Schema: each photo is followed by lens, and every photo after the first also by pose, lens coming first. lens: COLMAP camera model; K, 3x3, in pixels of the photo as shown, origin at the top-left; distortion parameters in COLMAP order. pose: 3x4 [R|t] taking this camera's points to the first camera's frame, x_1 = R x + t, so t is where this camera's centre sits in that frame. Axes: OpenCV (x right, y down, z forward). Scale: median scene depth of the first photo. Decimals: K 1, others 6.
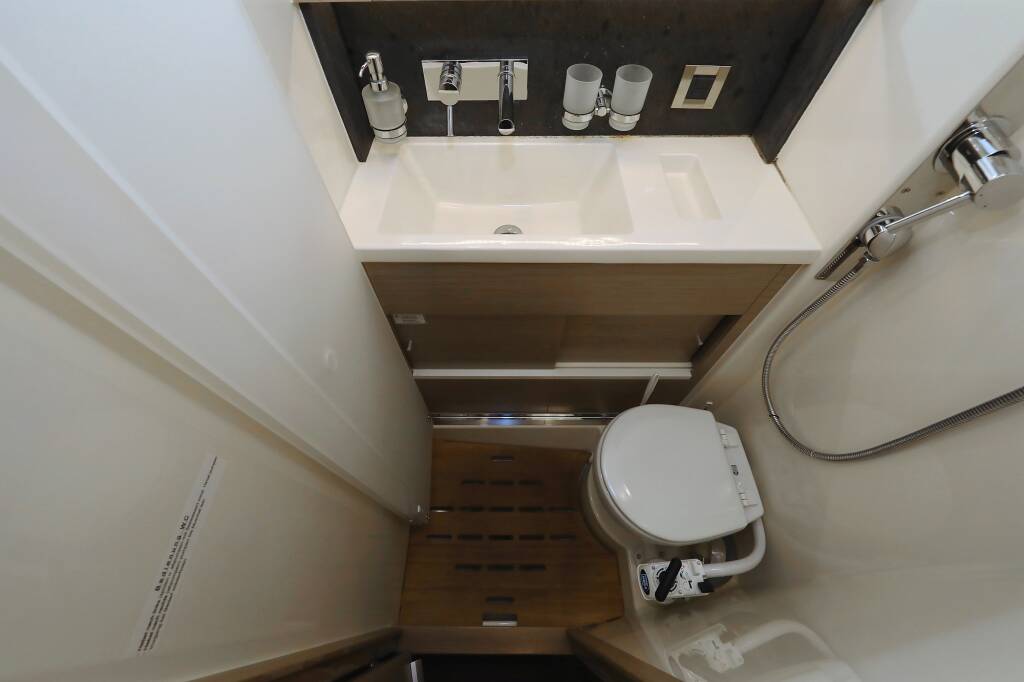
lens RADIAL K [[380.9, 0, 510.0], [0, 380.9, 331.3], [0, 0, 1]] dist [0.001768, 0.000059]
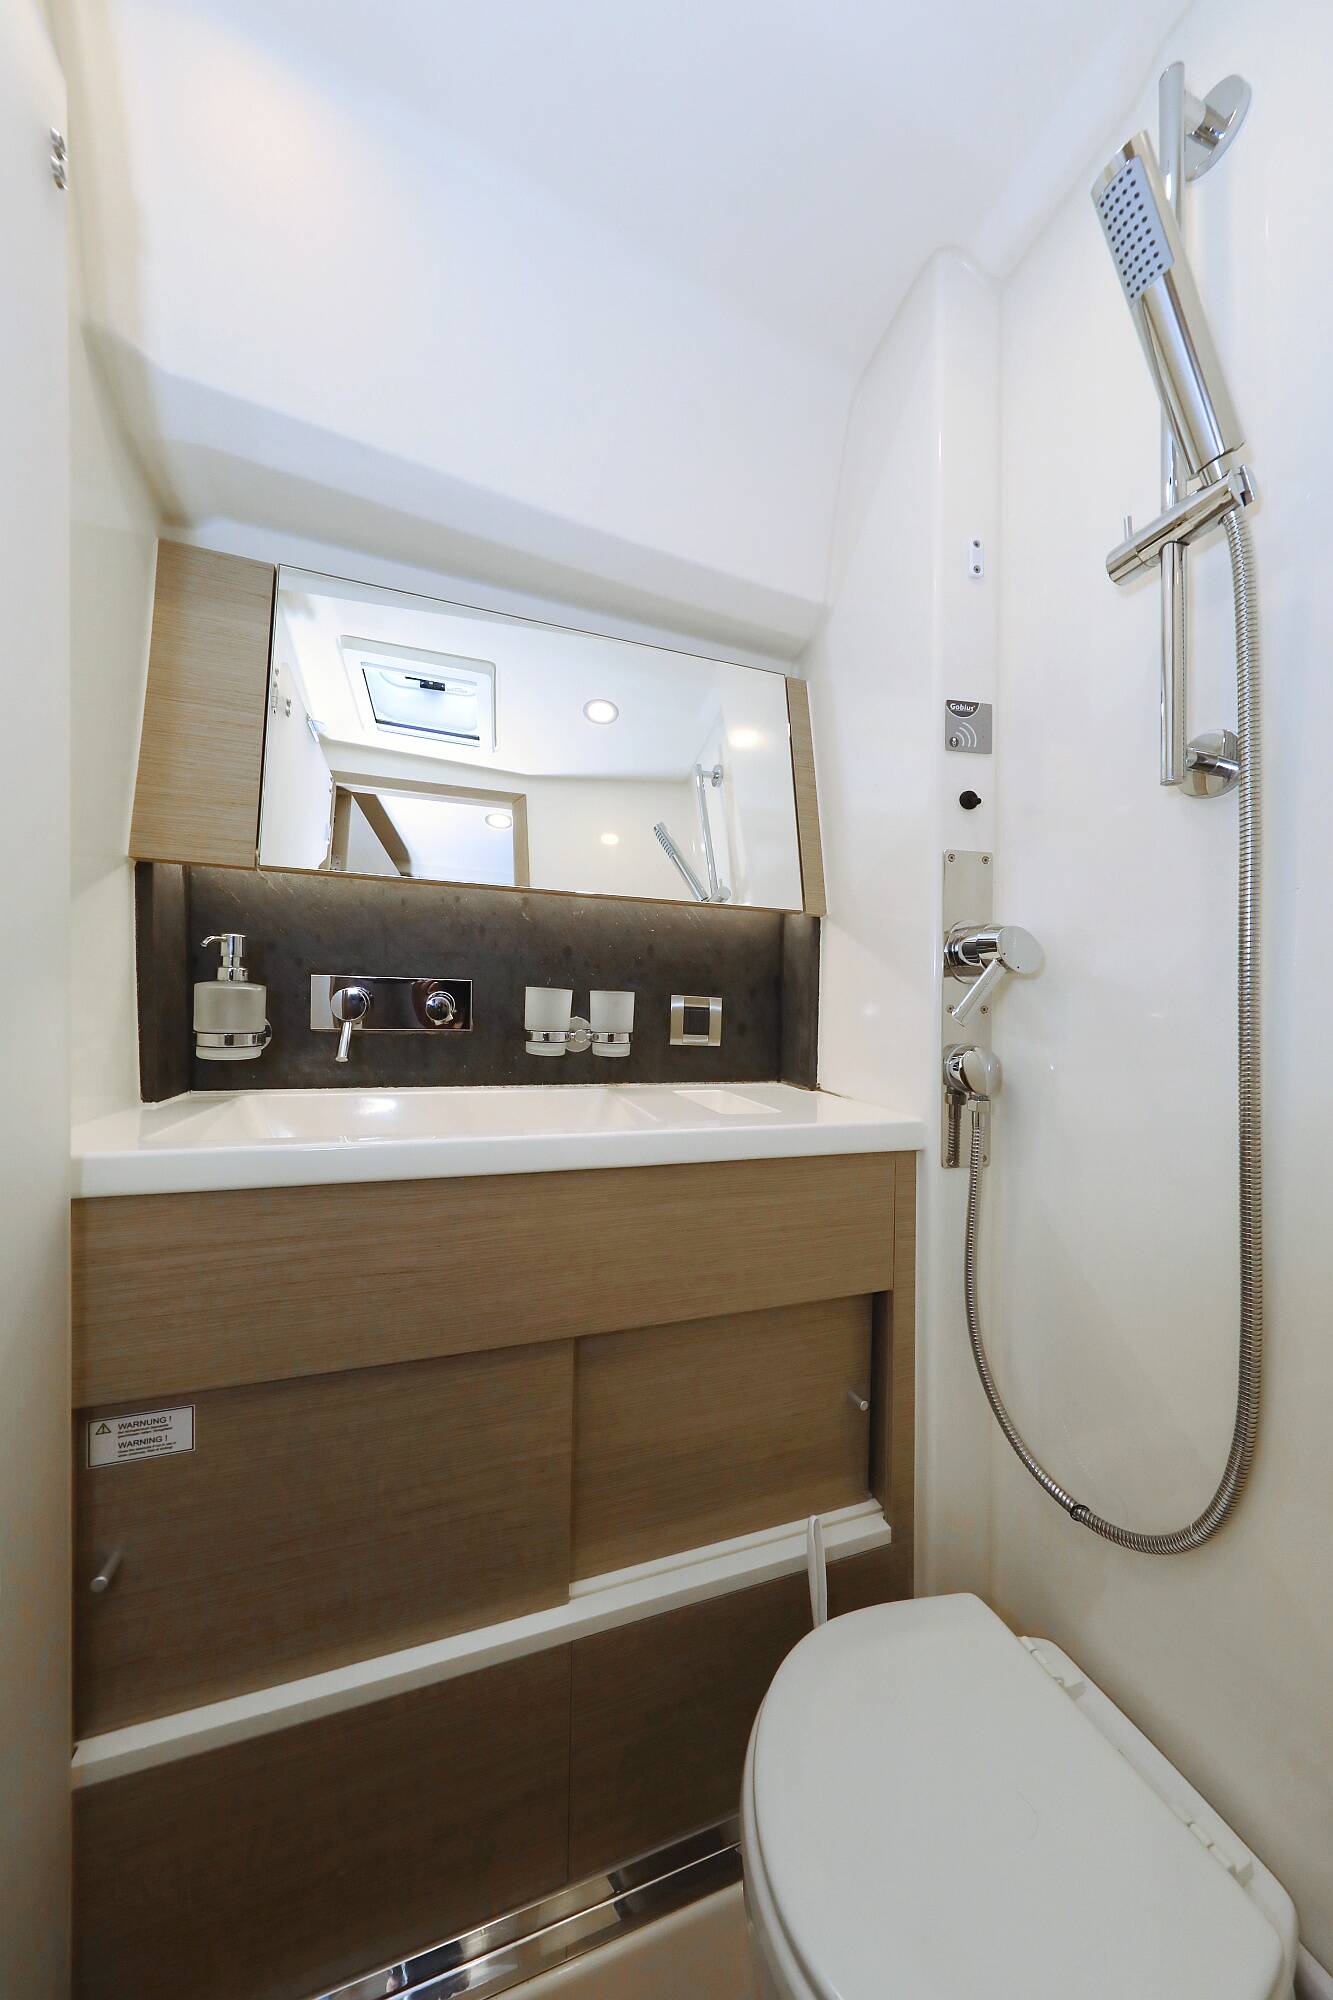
lens RADIAL K [[632.2, 0, 683.5], [0, 632.2, 1004.0], [0, 0, 1]] dist [-0.000499, -0.000171]
pose [[0.938328, 0.007224, 0.345670, 0.007741], [0.278475, 0.576768, -0.767978, 0.350423], [-0.204919, 0.816876, 0.539186, 0.243193]]
